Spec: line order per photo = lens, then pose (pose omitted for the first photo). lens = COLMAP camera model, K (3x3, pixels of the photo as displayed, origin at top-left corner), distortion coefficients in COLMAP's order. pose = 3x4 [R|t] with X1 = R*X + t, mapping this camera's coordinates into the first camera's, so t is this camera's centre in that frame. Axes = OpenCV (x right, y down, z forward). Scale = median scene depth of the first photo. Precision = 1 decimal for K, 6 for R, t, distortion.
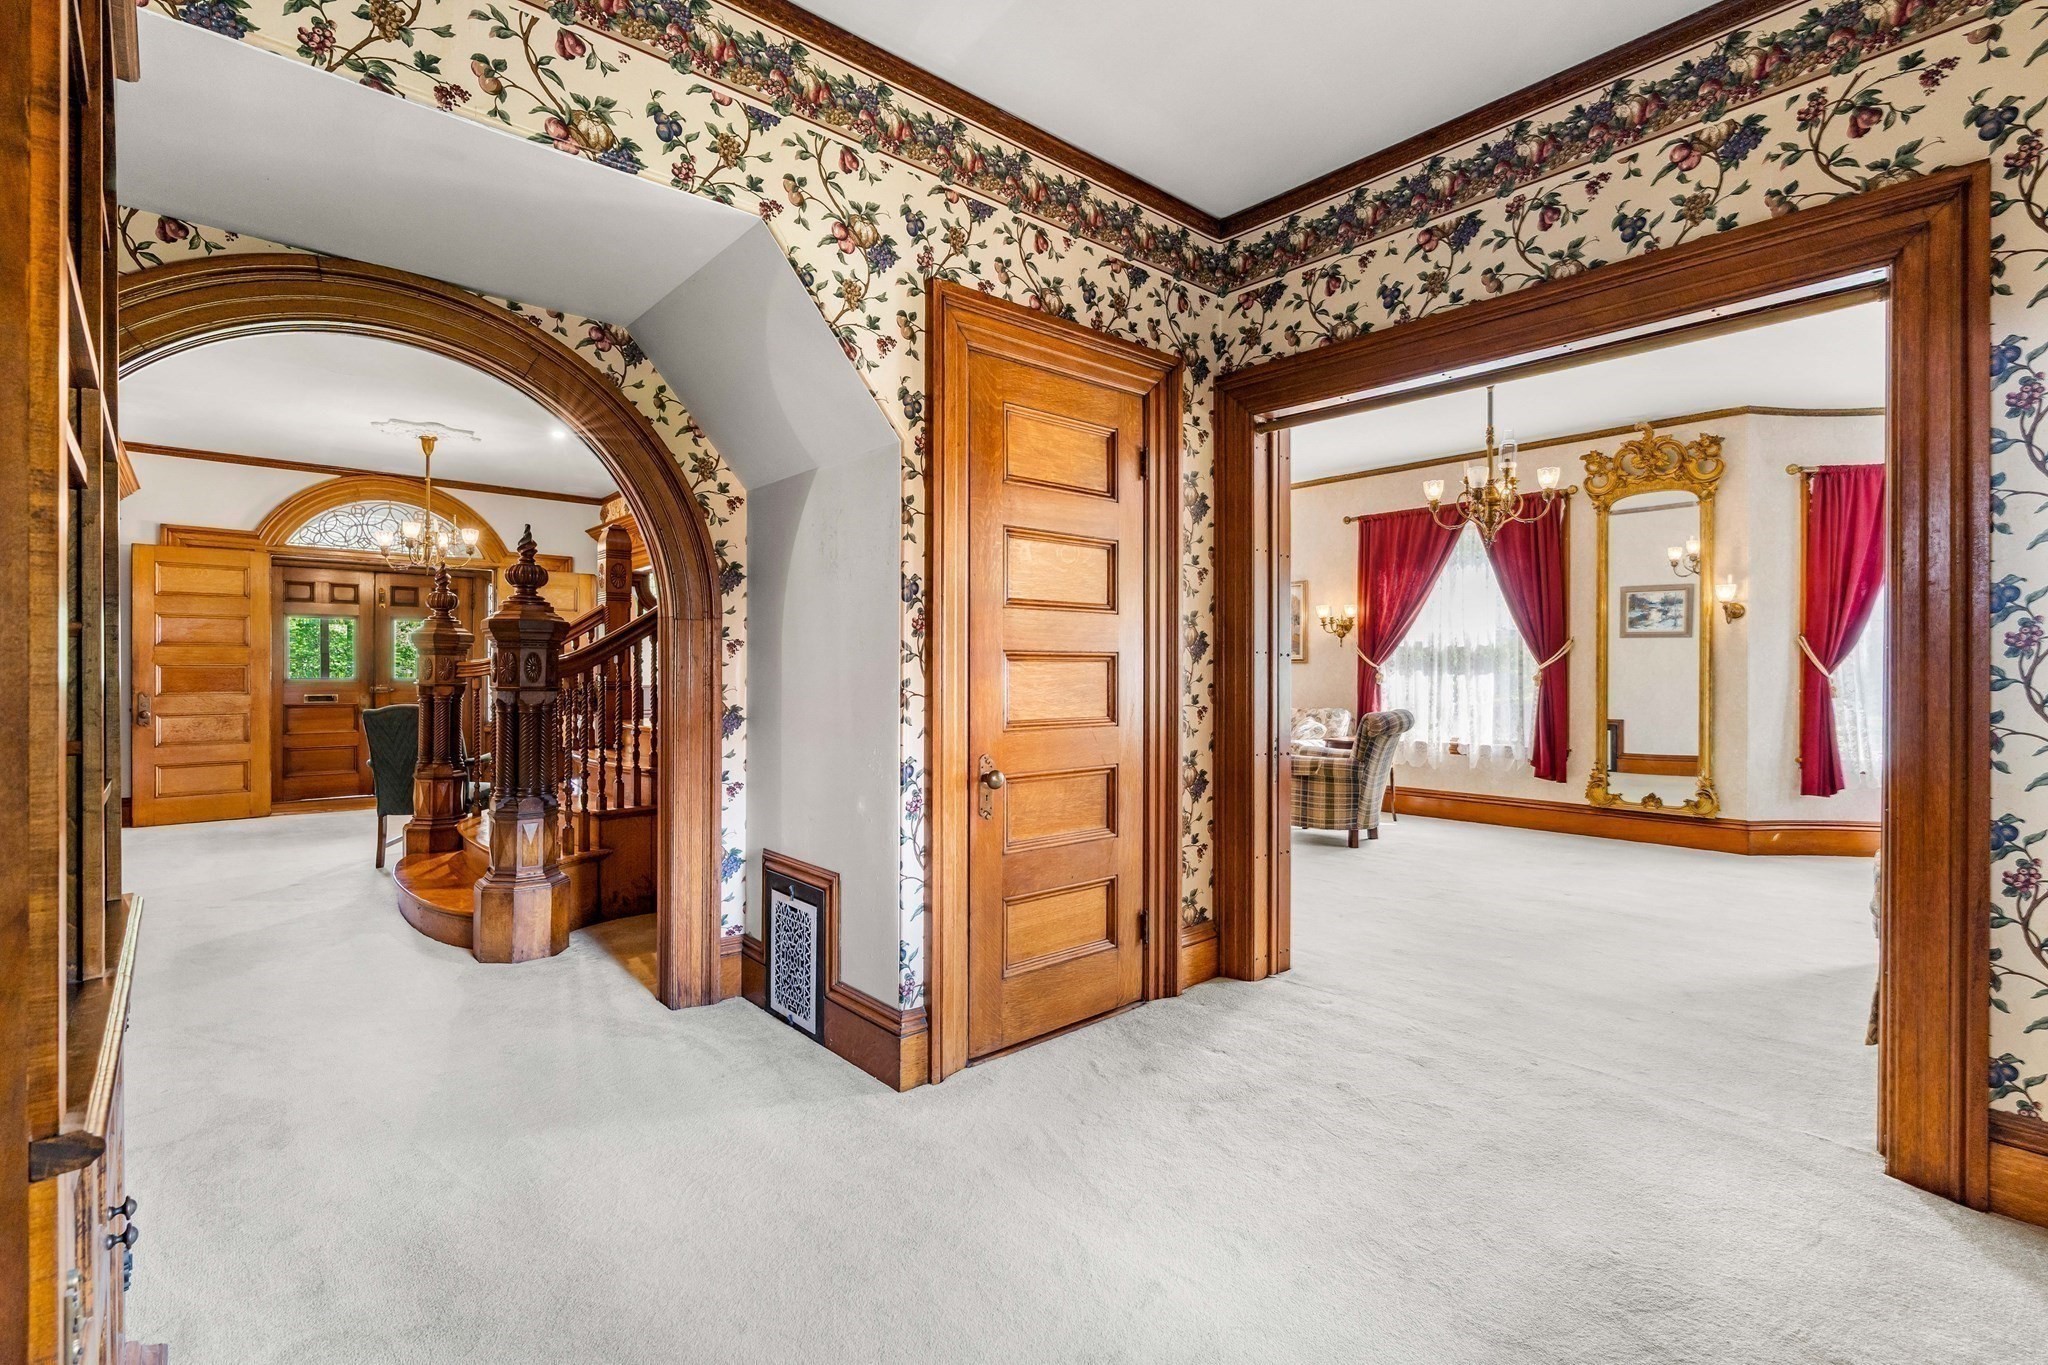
lens RADIAL K [[928.1, 0, 1031.0], [0, 928.1, 679.0], [0, 0, 1]] dist [-0.010227, 0.003857]
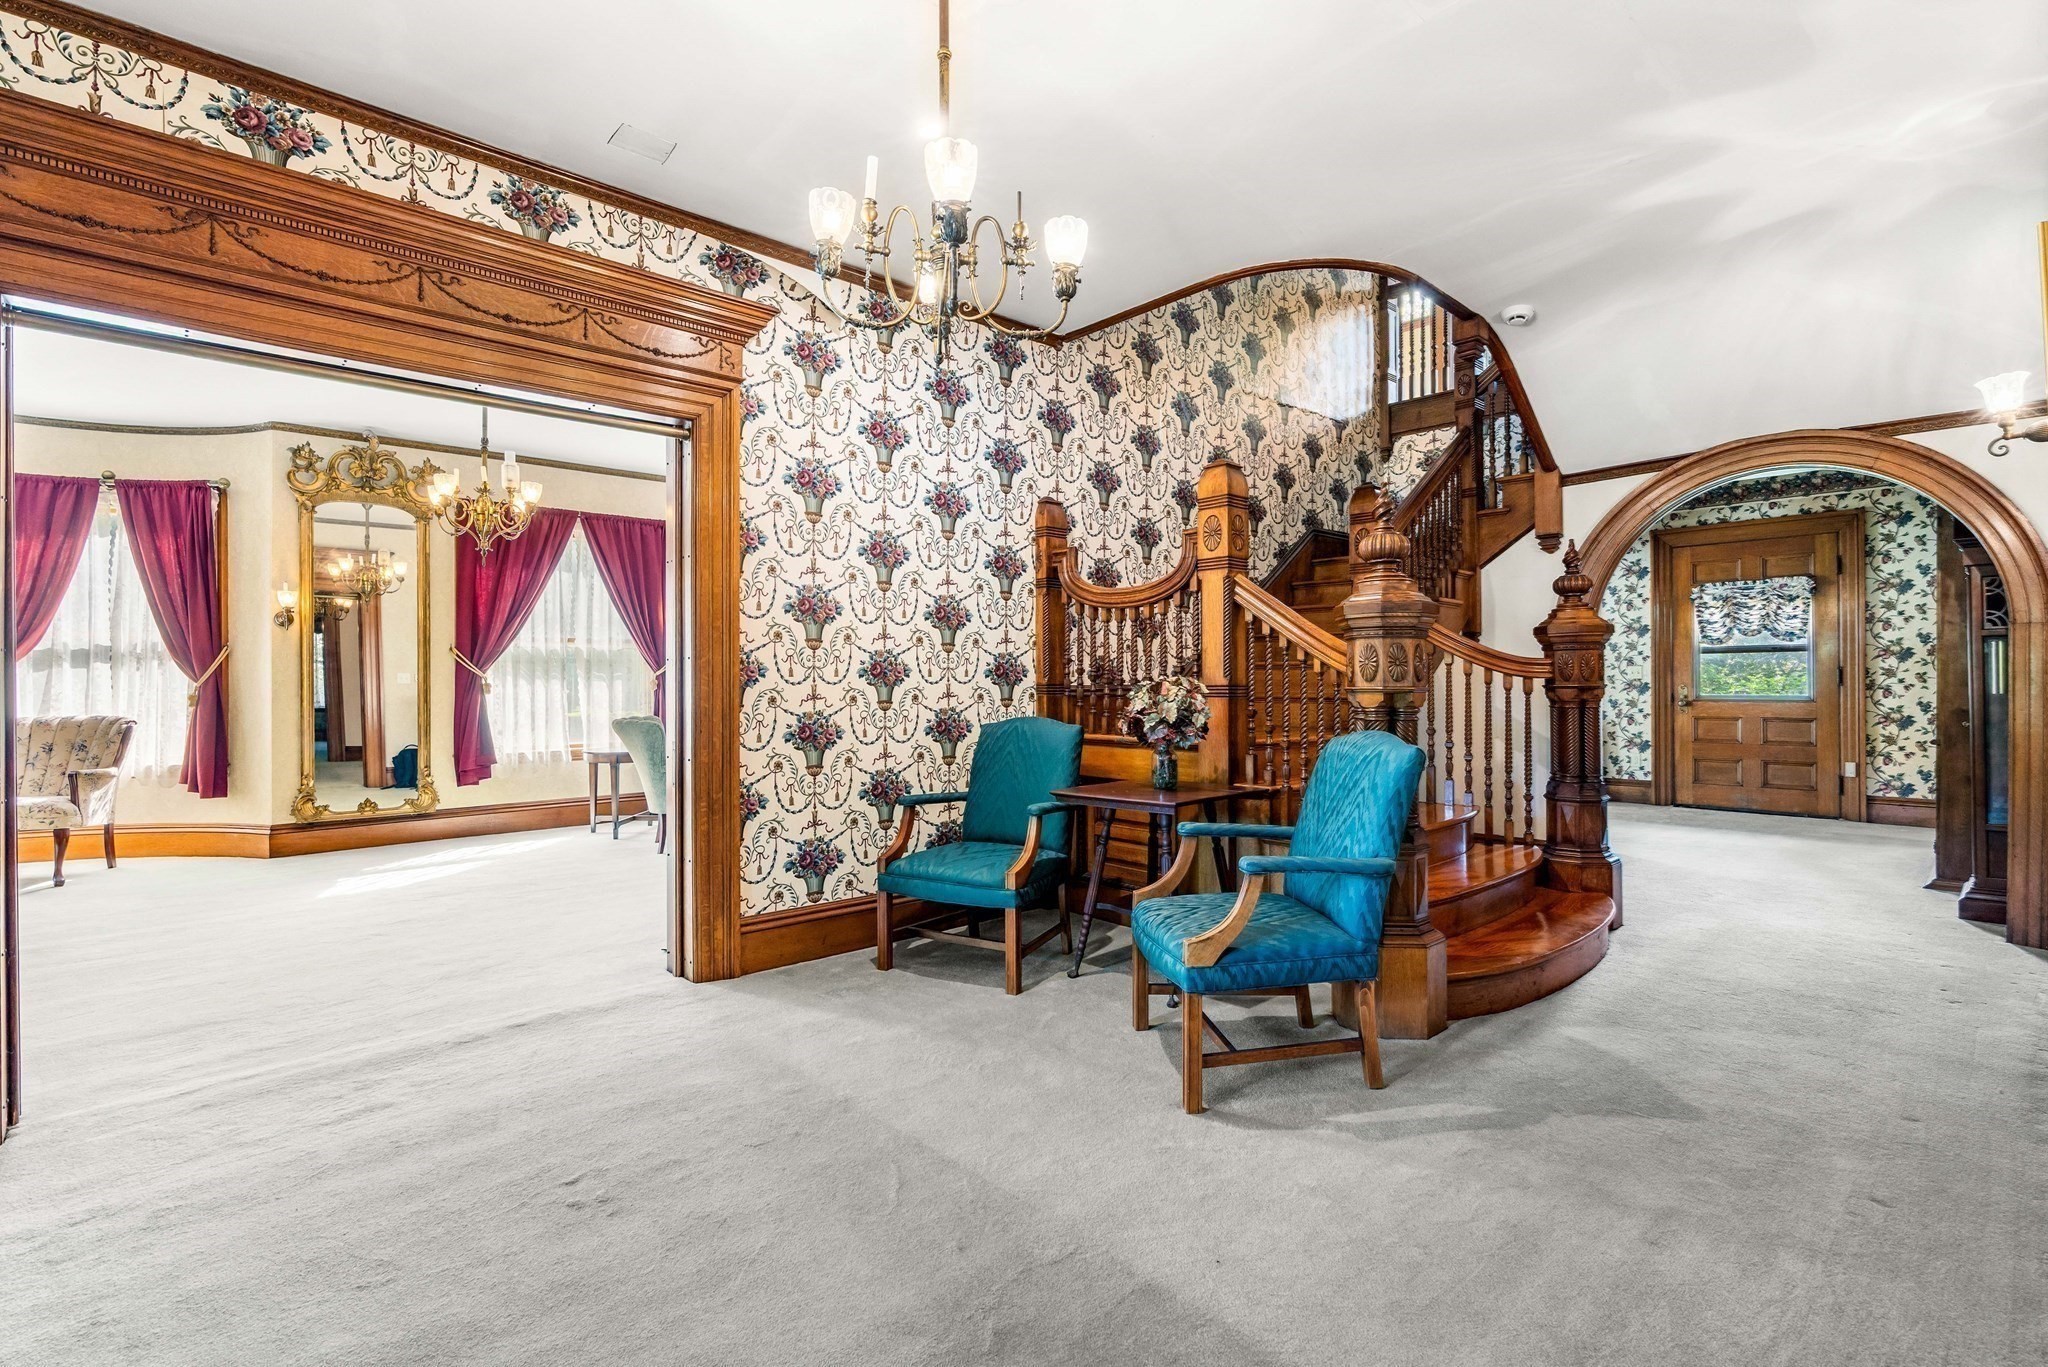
lens RADIAL K [[928.1, 0, 1020.7], [0, 928.1, 678.3], [0, 0, 1]] dist [-0.010227, 0.003857]
pose [[-0.011425, -0.003956, 0.999927, -0.904803], [0.010523, 0.999936, 0.004076, -0.000593], [-0.999879, 0.010569, -0.011383, 0.906907]]
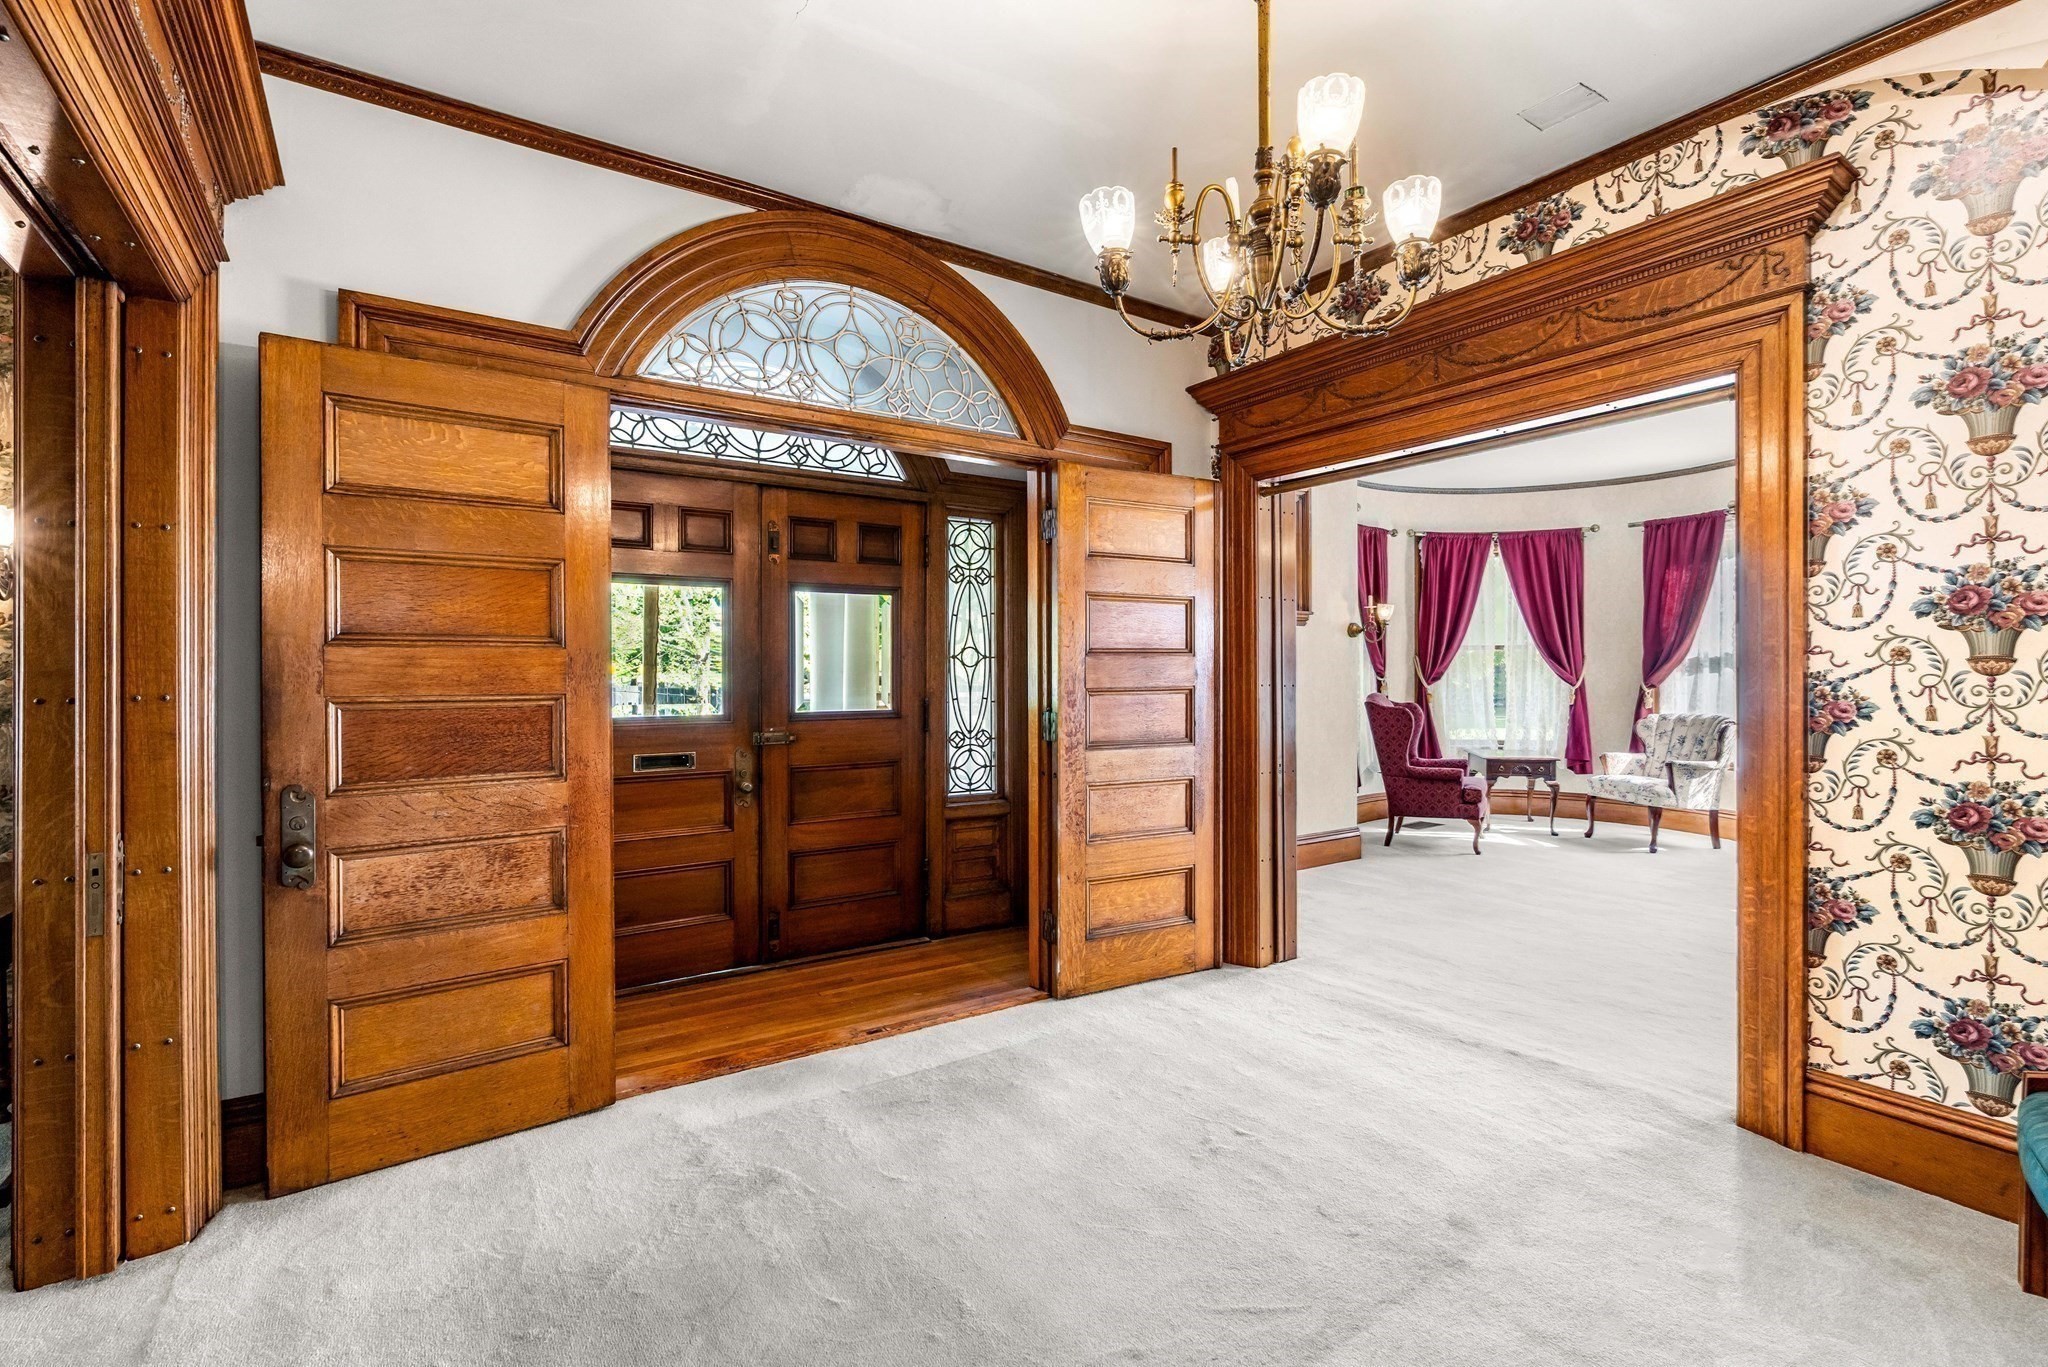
lens RADIAL K [[928.1, 0, 1041.4], [0, 928.1, 677.7], [0, 0, 1]] dist [-0.010227, 0.003857]
pose [[0.994308, -0.011044, -0.105974, -0.624022], [0.010928, 0.999939, -0.001671, -0.020233], [0.105986, 0.000503, 0.994367, 0.660805]]
